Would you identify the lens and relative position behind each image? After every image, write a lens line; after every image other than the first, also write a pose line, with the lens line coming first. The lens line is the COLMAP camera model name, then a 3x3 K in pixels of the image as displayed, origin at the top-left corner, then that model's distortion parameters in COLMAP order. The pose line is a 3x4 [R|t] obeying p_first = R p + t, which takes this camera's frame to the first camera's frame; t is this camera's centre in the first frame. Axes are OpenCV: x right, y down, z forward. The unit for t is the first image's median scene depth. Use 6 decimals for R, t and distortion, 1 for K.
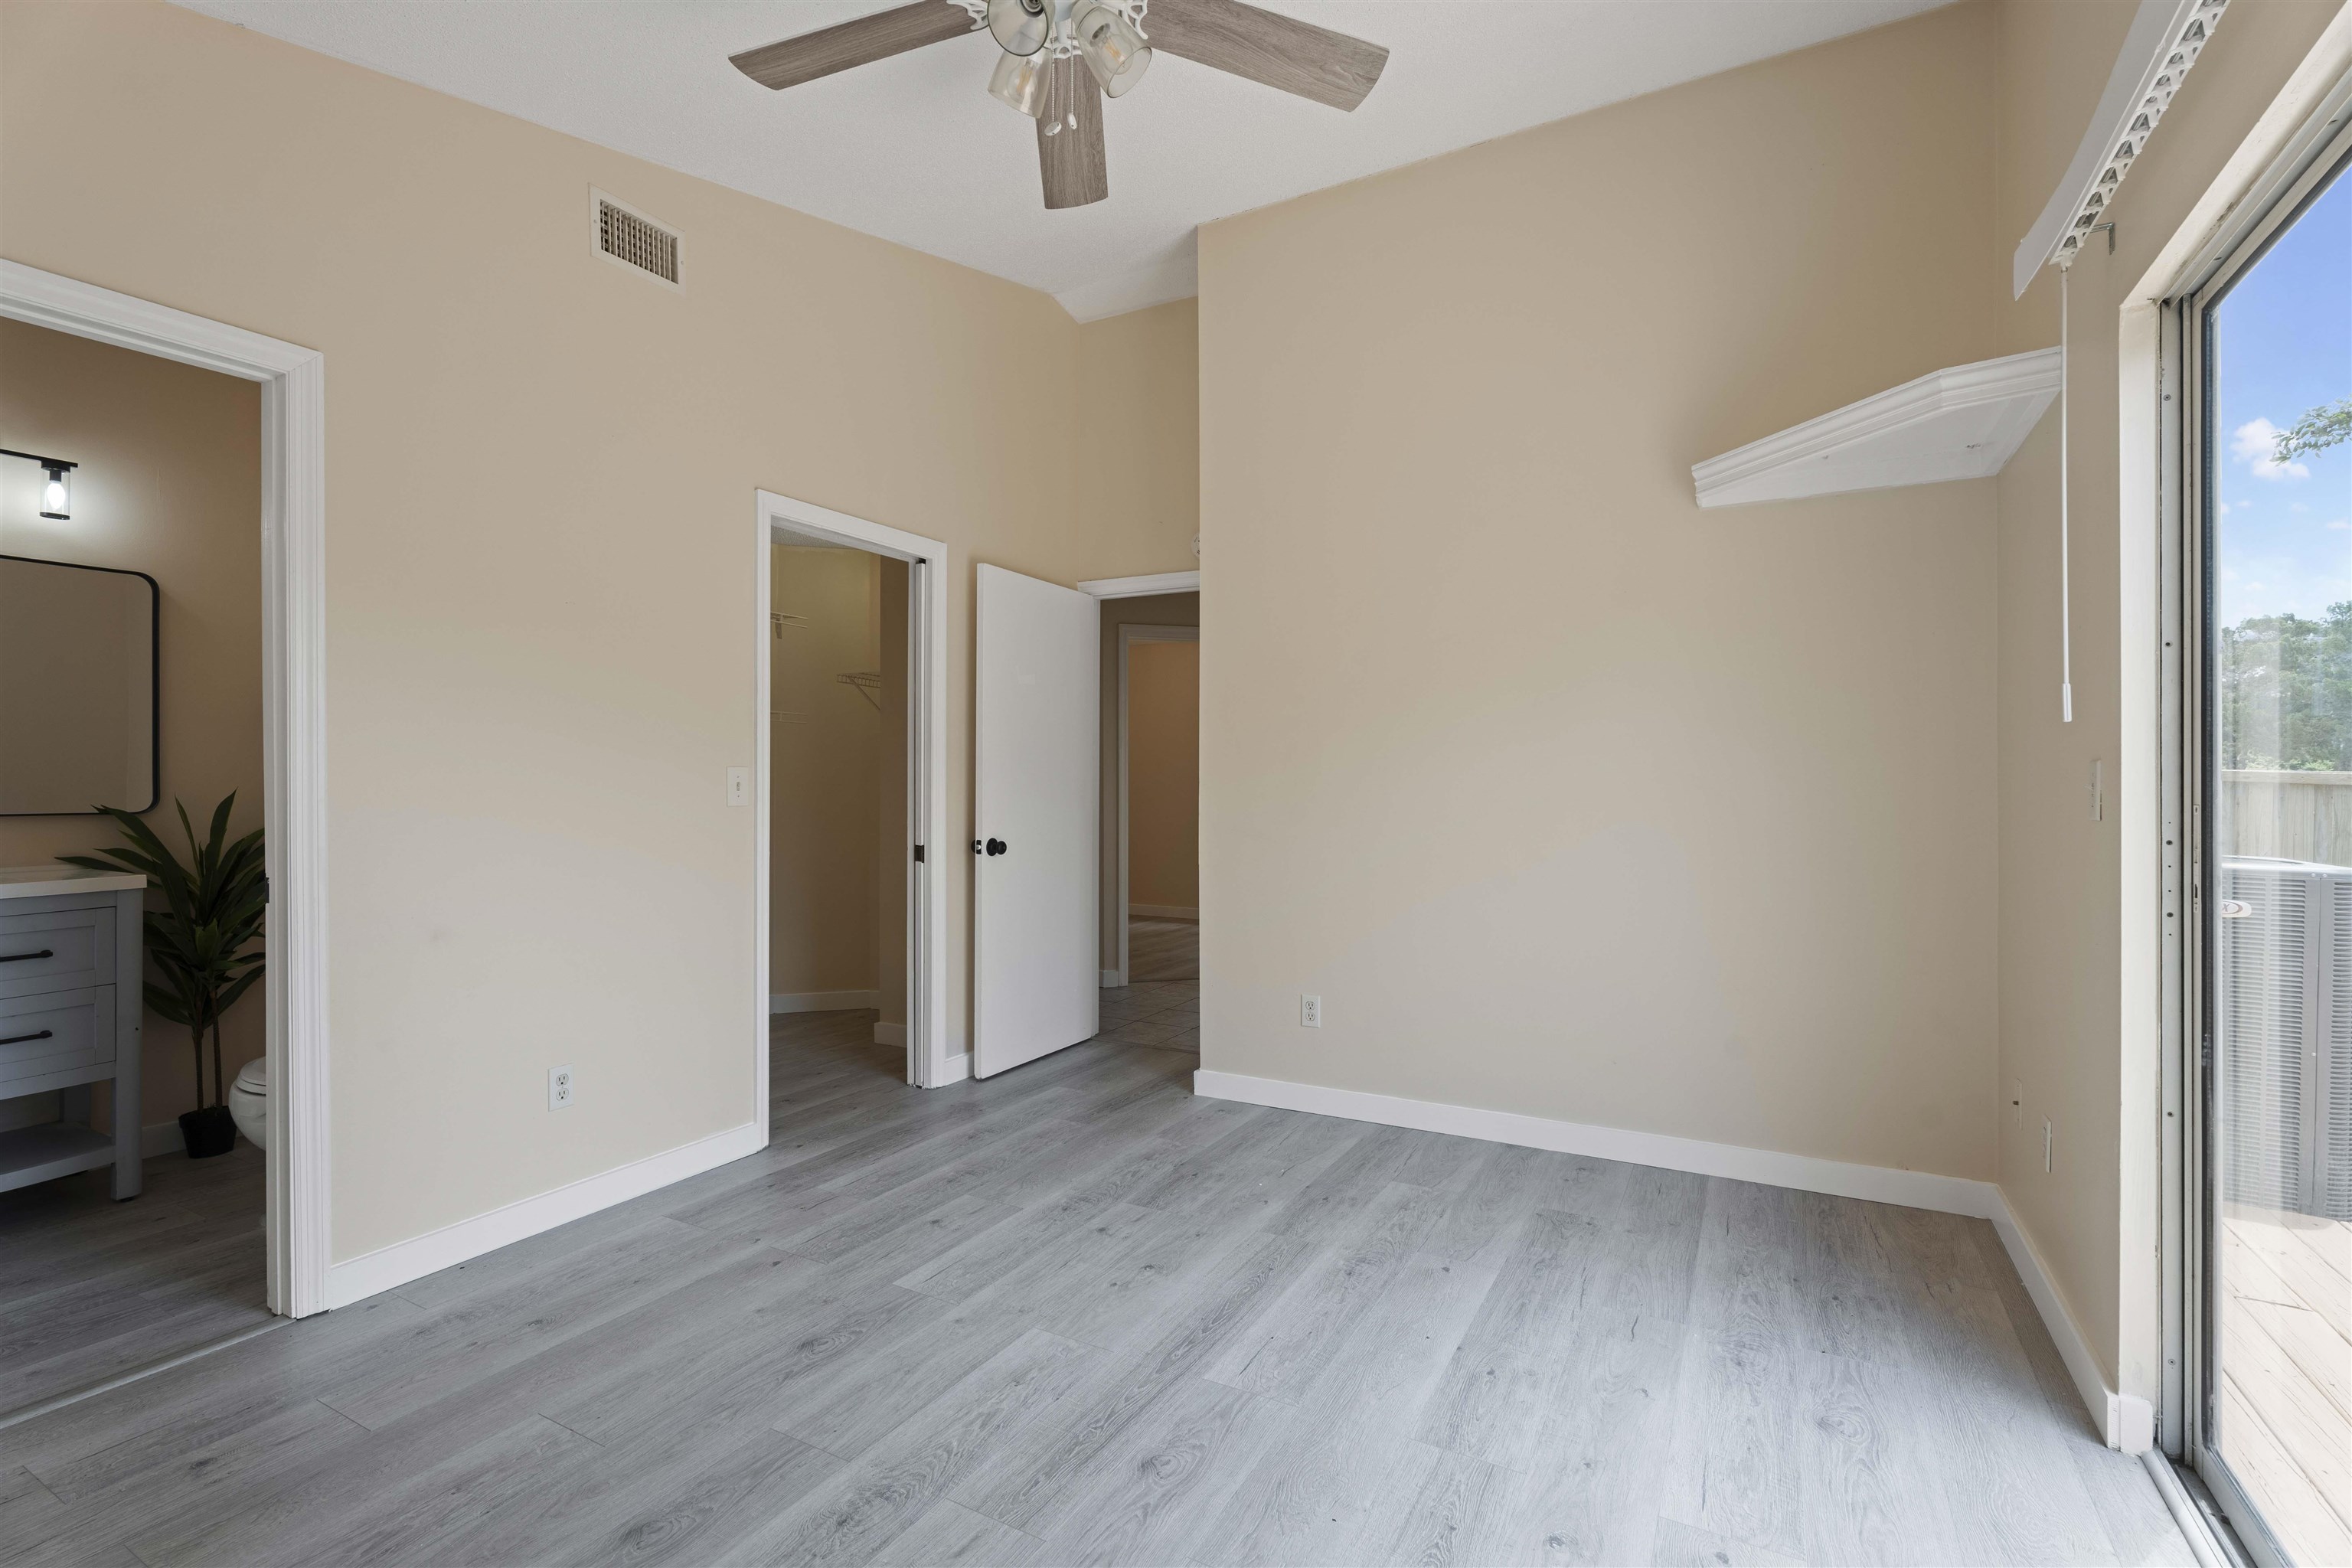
lens RADIAL K [[1050.8, 0, 1179.9], [0, 1050.8, 791.0], [0, 0, 1]] dist [0.003105, -0.003406]
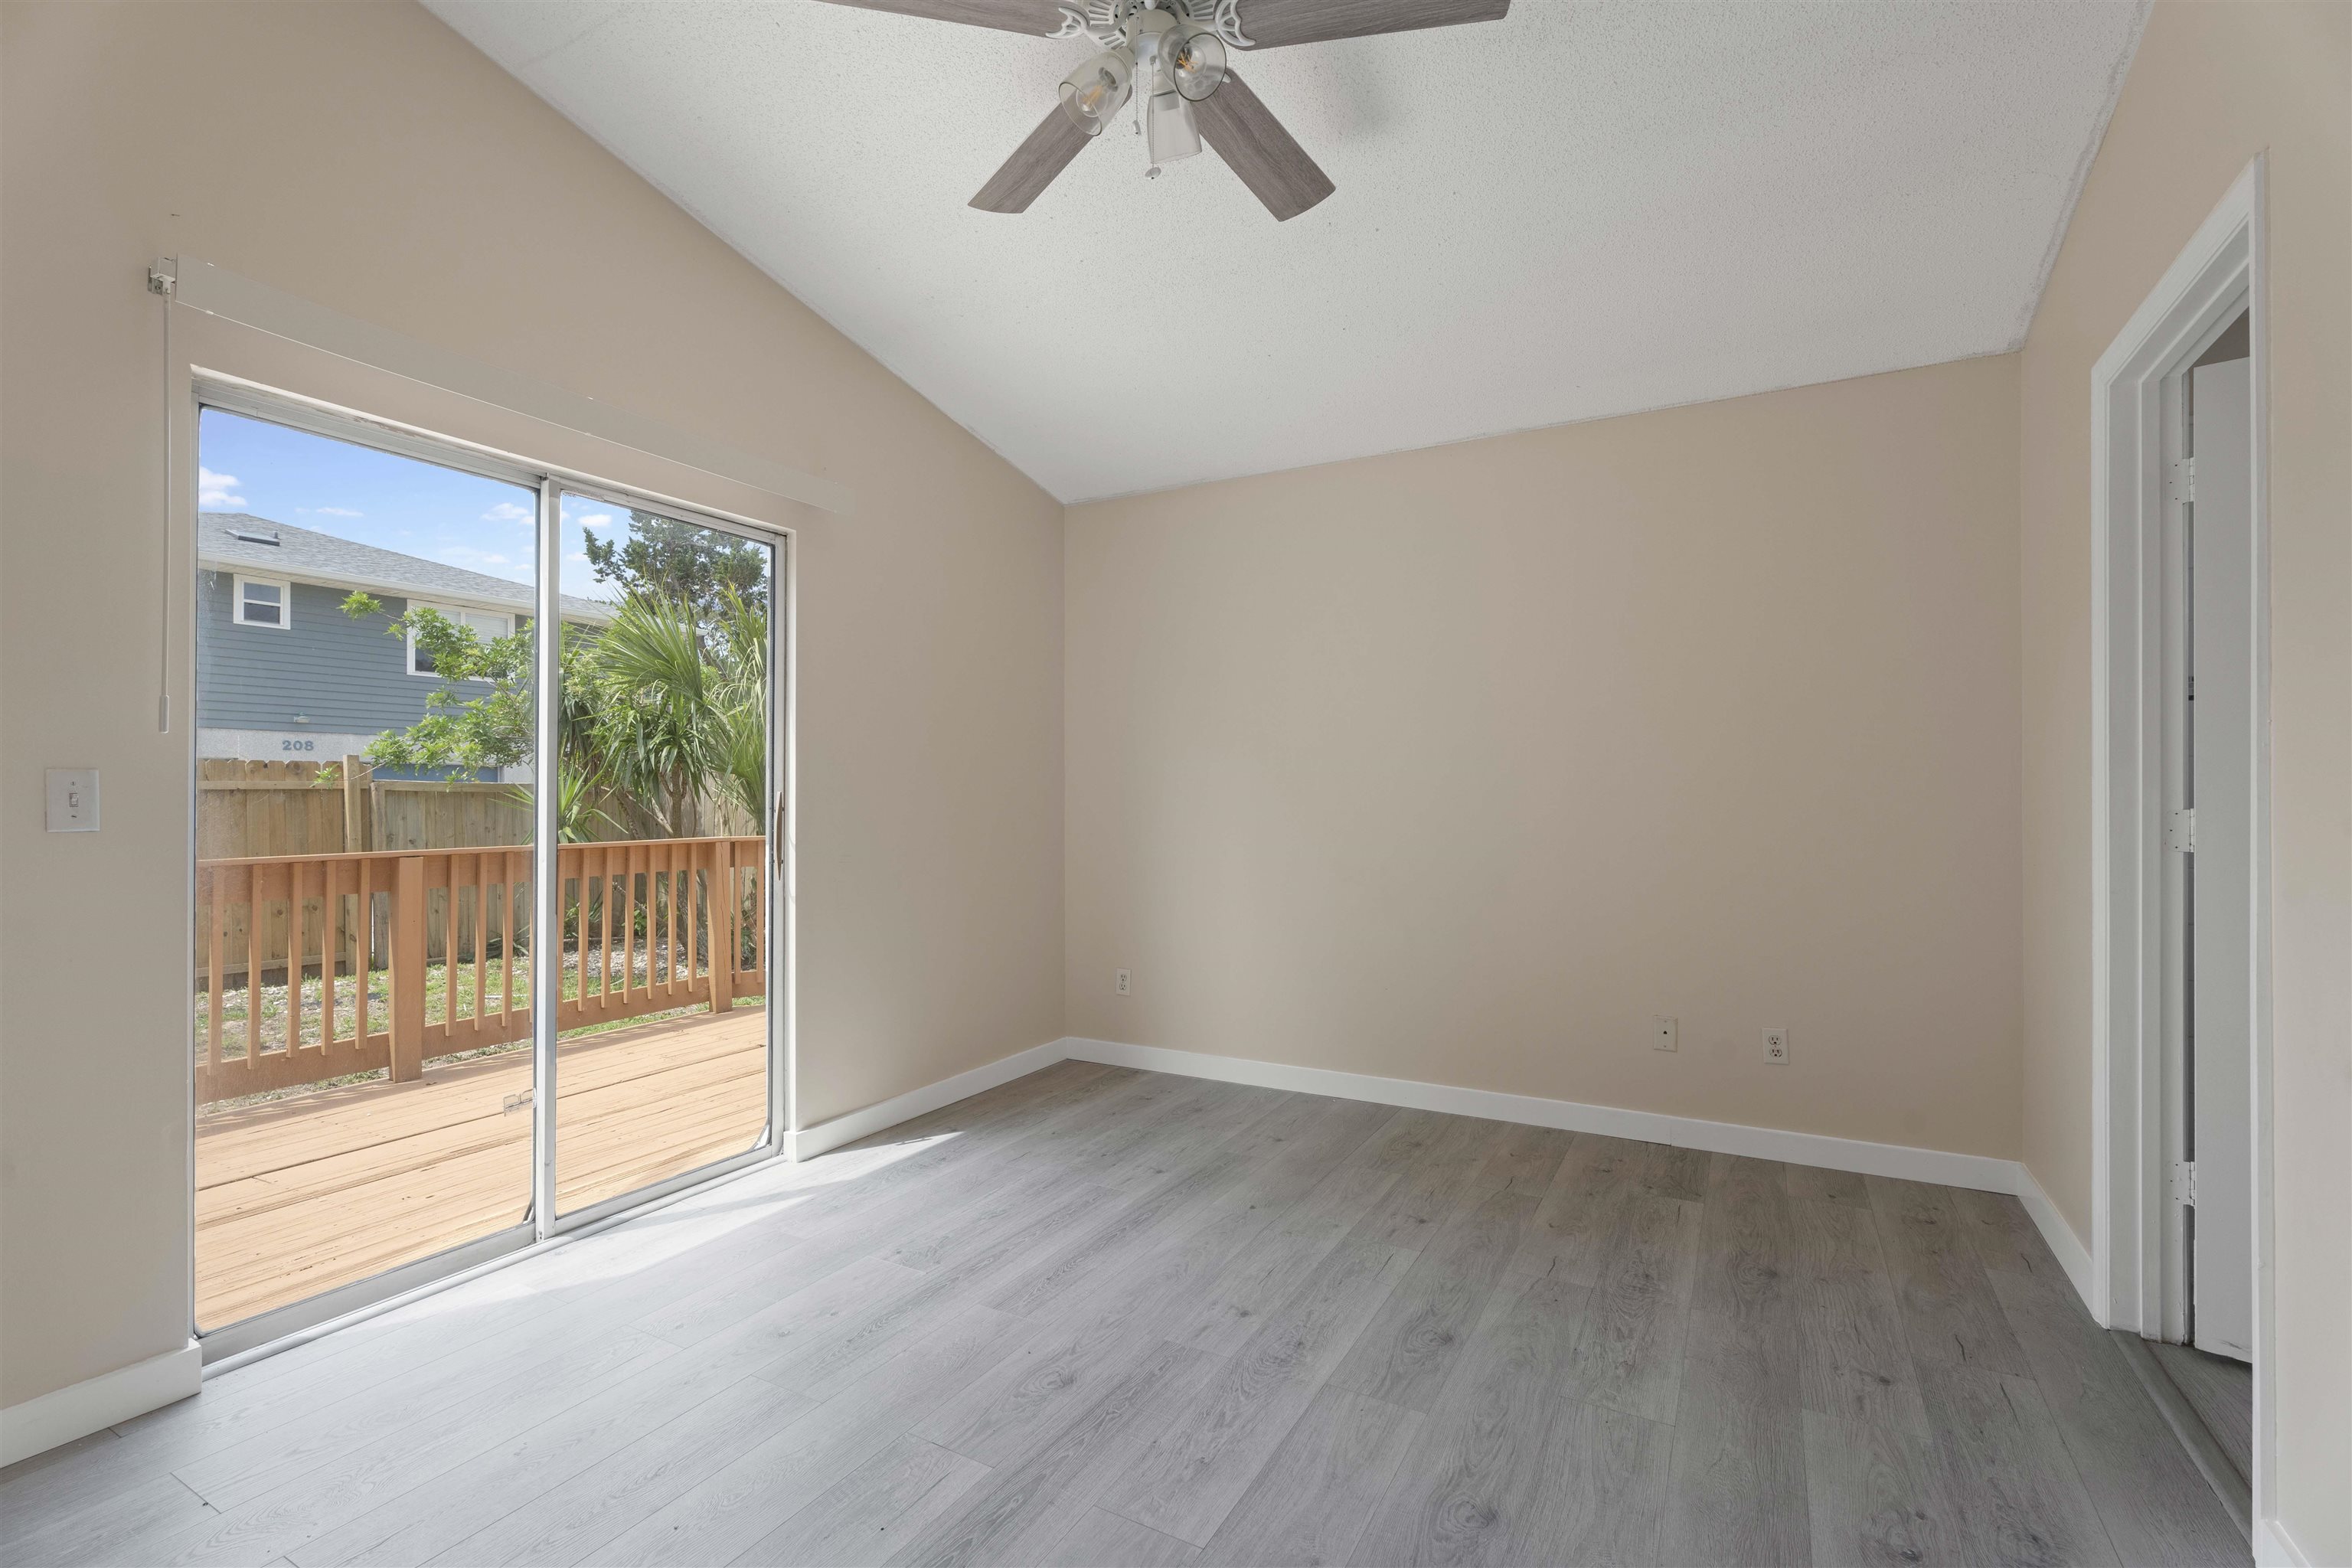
lens RADIAL K [[1050.8, 0, 1169.8], [0, 1050.8, 786.4], [0, 0, 1]] dist [0.003105, -0.003406]
pose [[-0.999963, -0.000244, 0.008557, -0.129304], [-0.000285, 0.999989, -0.004747, -0.007570], [-0.008556, -0.004749, -0.999952, 1.826876]]
